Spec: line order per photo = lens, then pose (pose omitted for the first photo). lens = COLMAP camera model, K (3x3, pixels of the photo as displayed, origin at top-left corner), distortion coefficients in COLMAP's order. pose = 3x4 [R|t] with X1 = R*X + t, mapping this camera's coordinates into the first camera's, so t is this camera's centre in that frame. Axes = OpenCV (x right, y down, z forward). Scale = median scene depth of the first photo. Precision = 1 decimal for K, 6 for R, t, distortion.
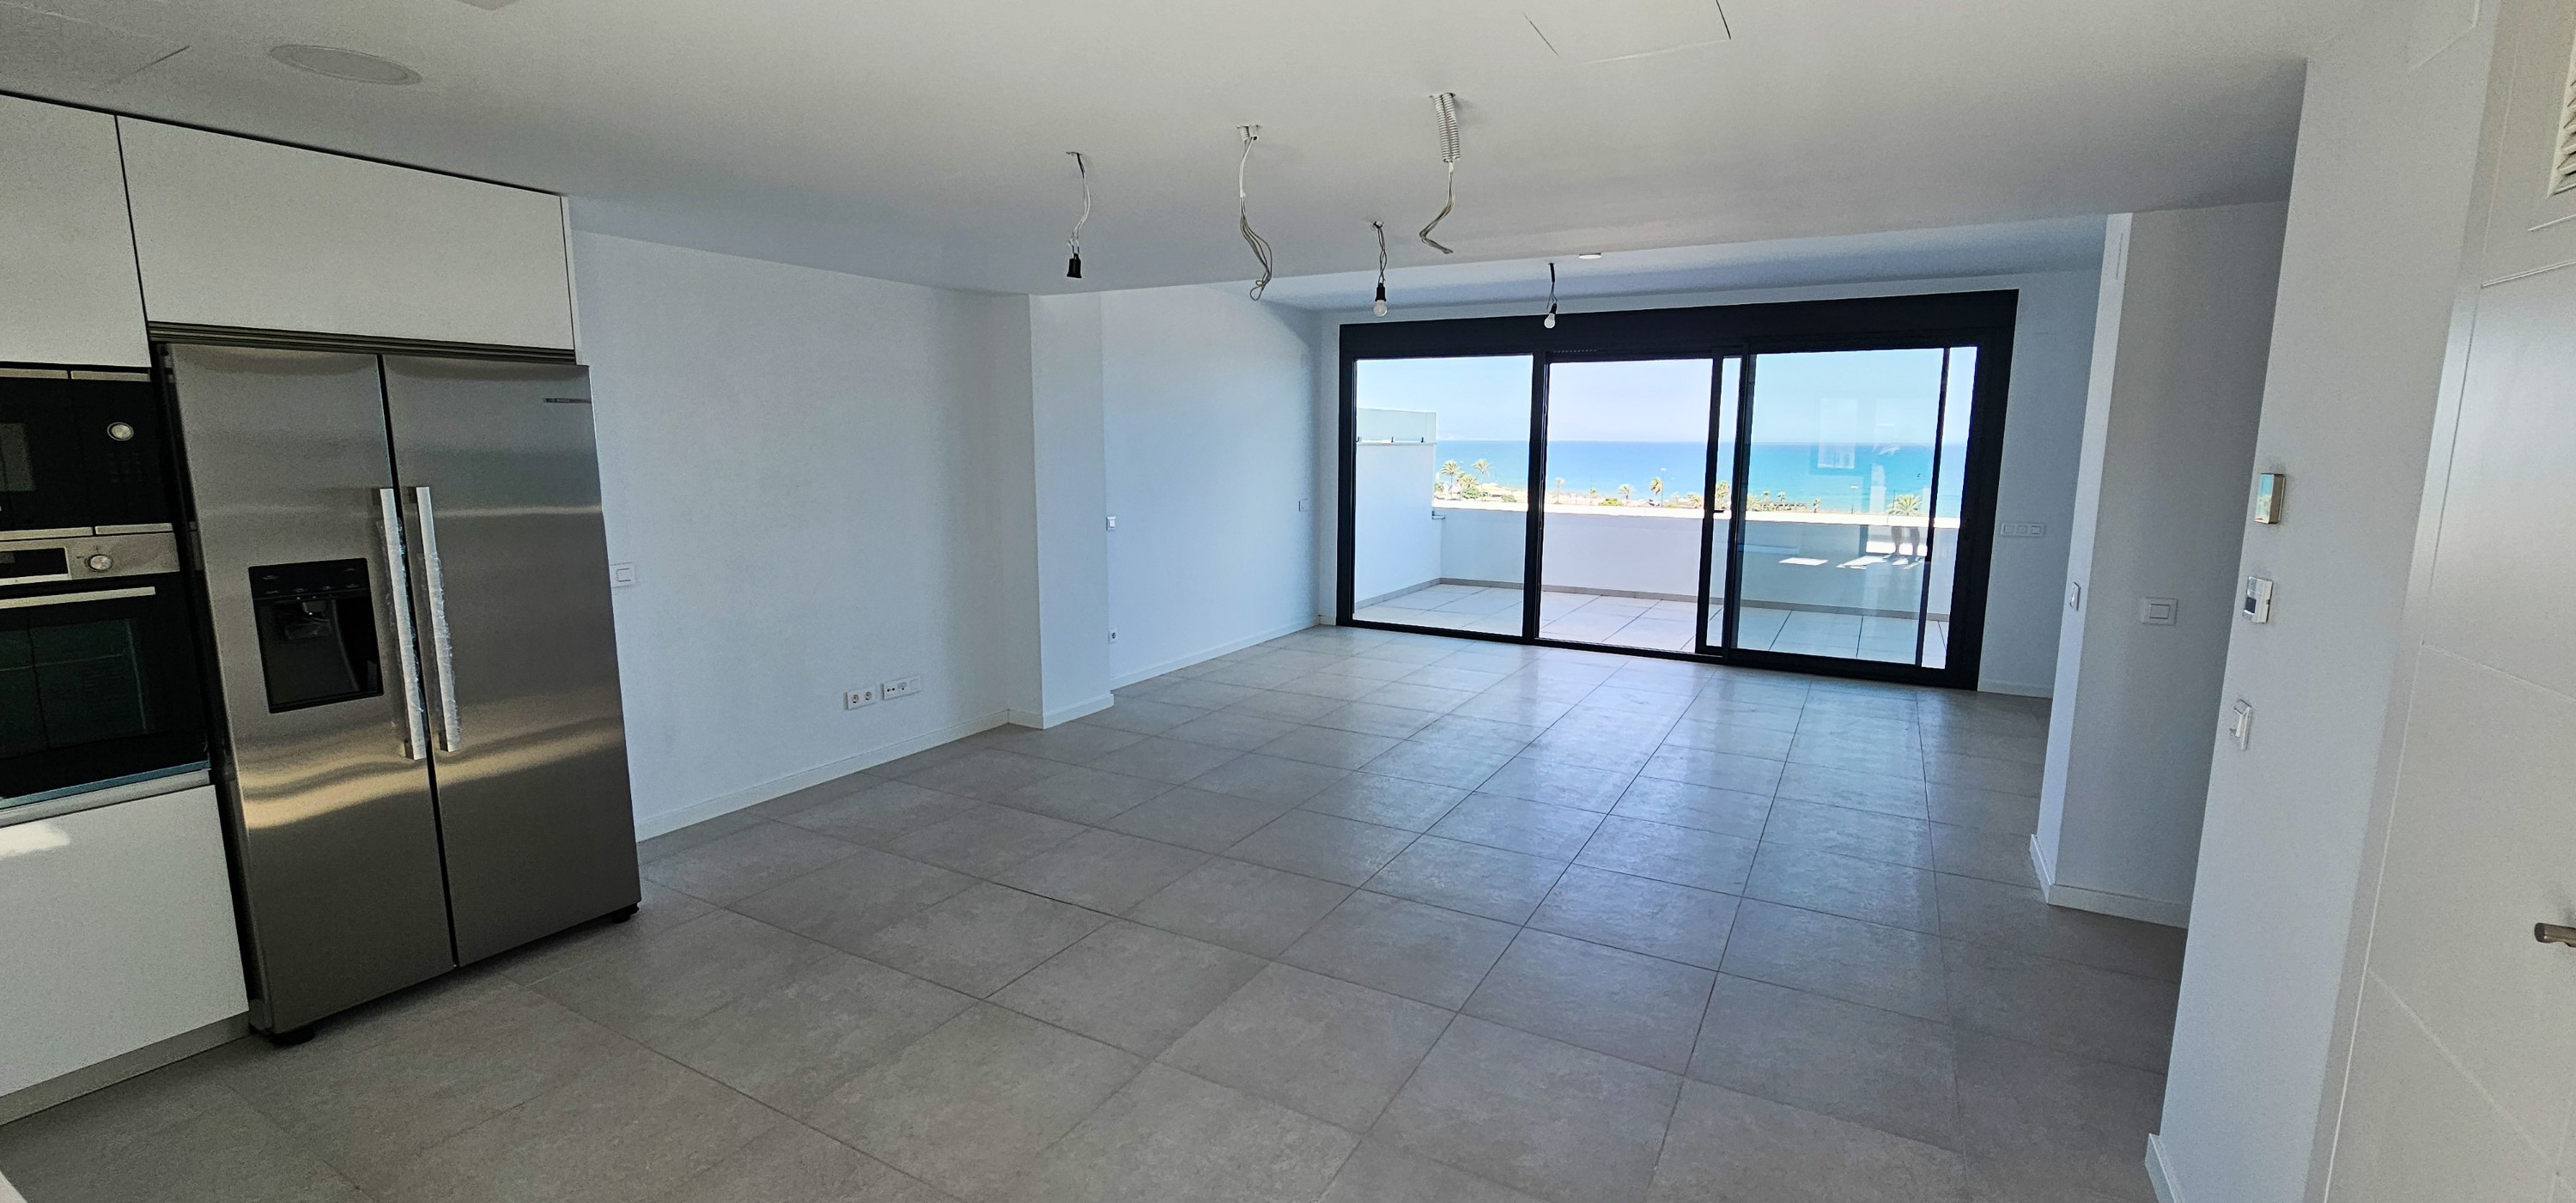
lens RADIAL K [[1055.4, 0, 1310.9], [0, 1055.4, 599.3], [0, 0, 1]] dist [-0.003661, 0.001803]
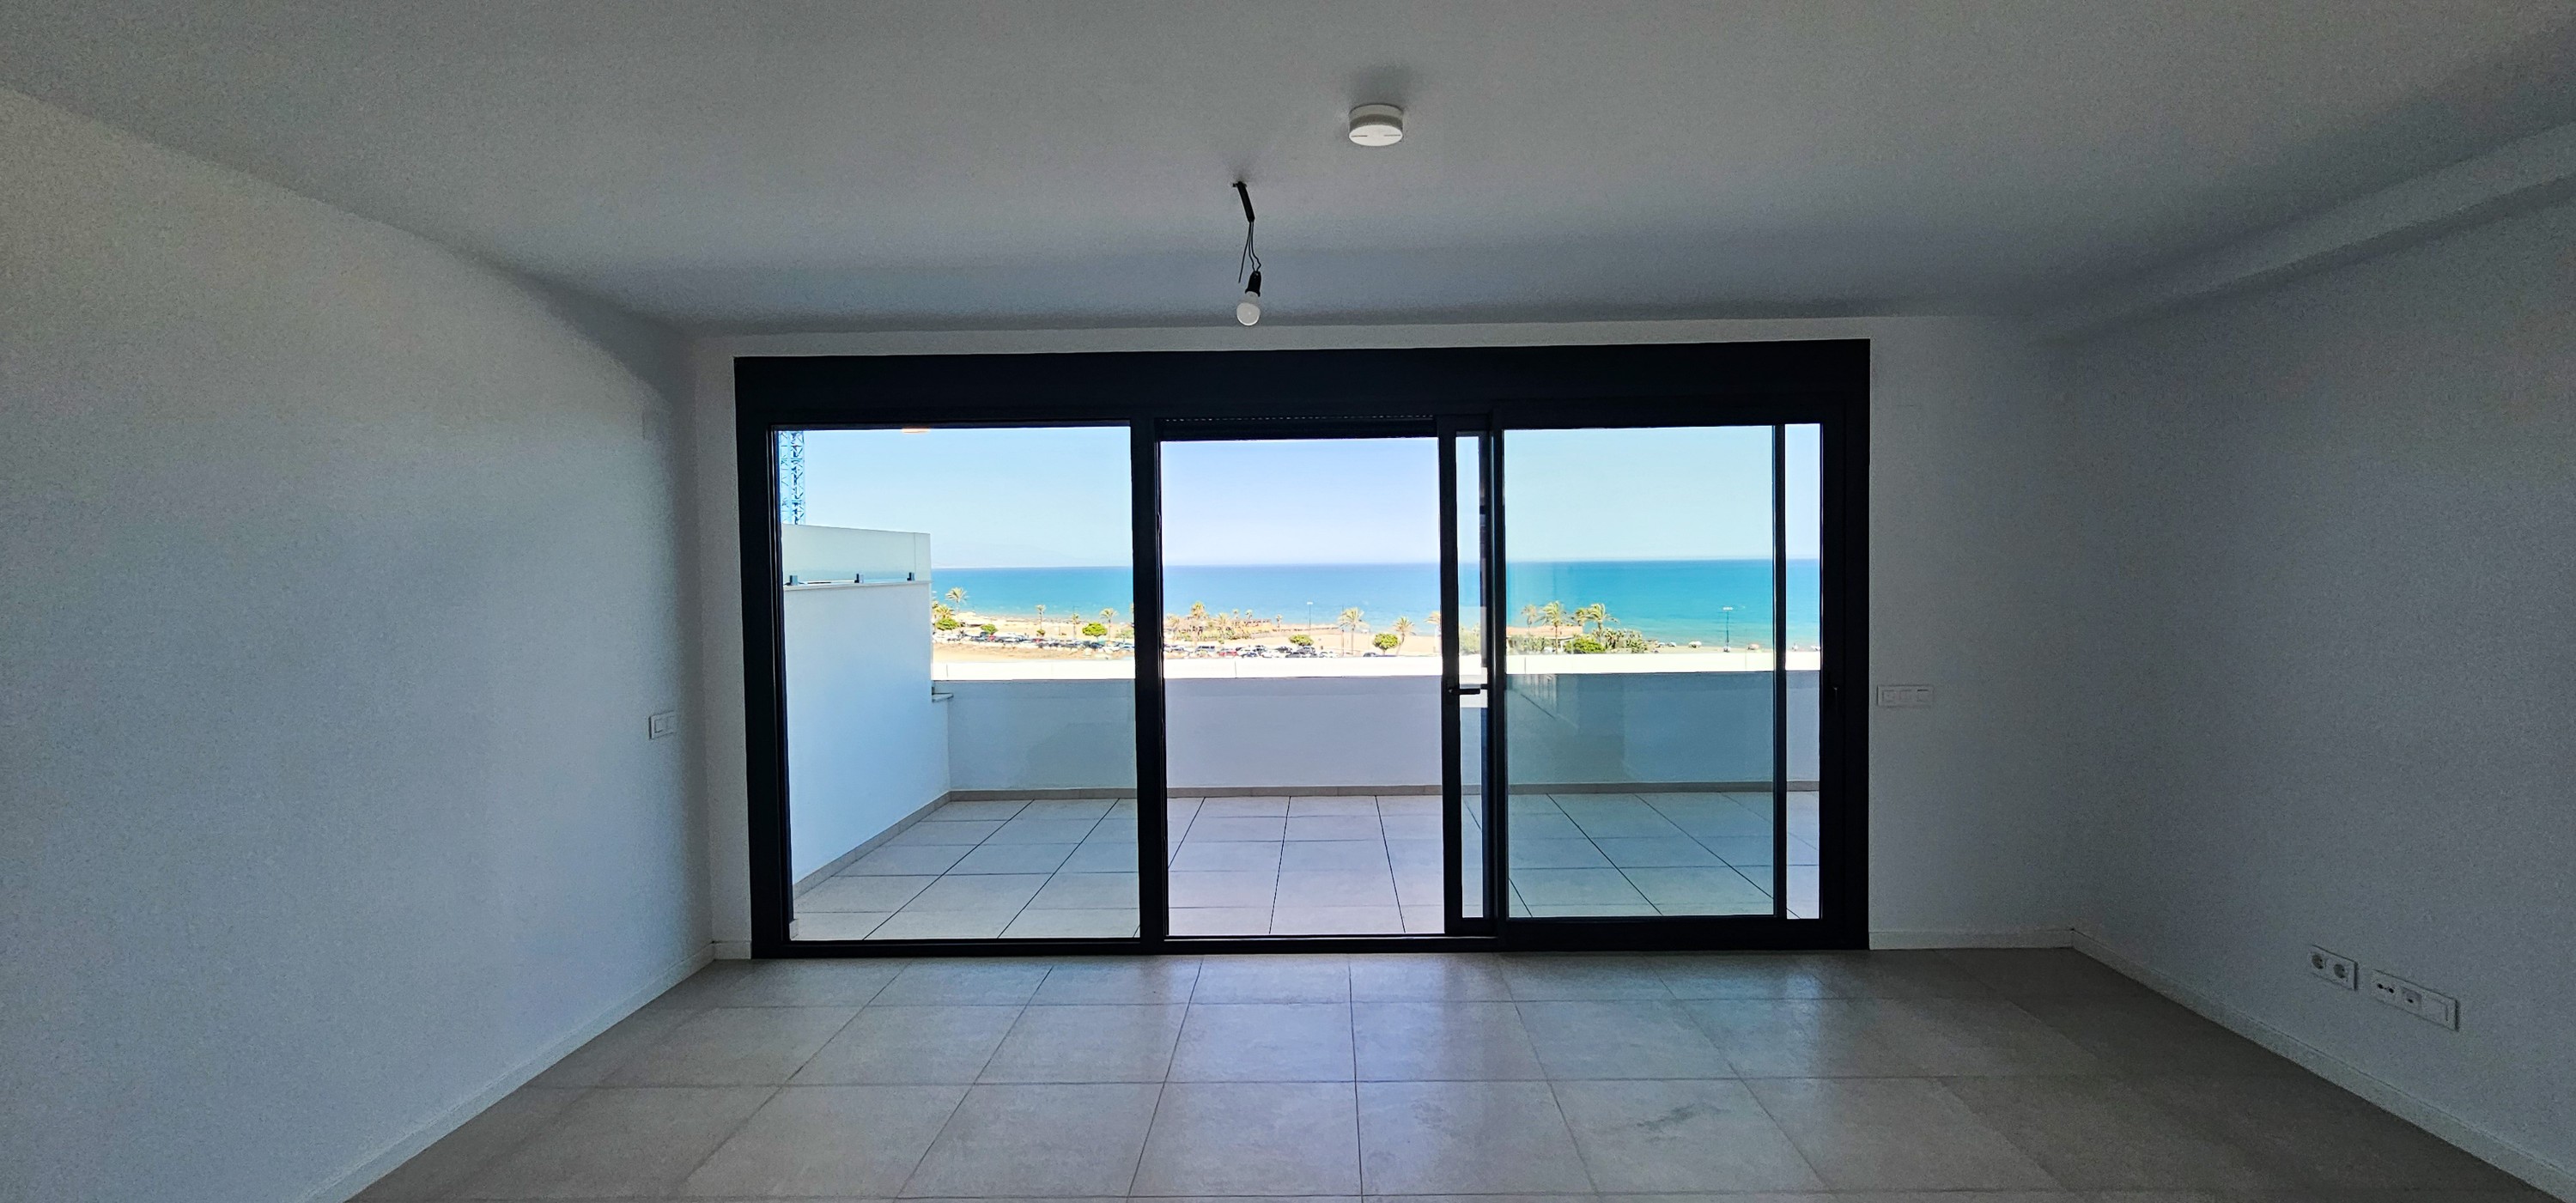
lens RADIAL K [[1055.4, 0, 1307.9], [0, 1055.4, 585.4], [0, 0, 1]] dist [-0.003661, 0.001803]
pose [[0.882967, -0.032959, 0.468276, 0.031503], [0.090726, 0.990706, -0.101341, -0.084789], [-0.460584, 0.131966, 0.877751, 0.484970]]
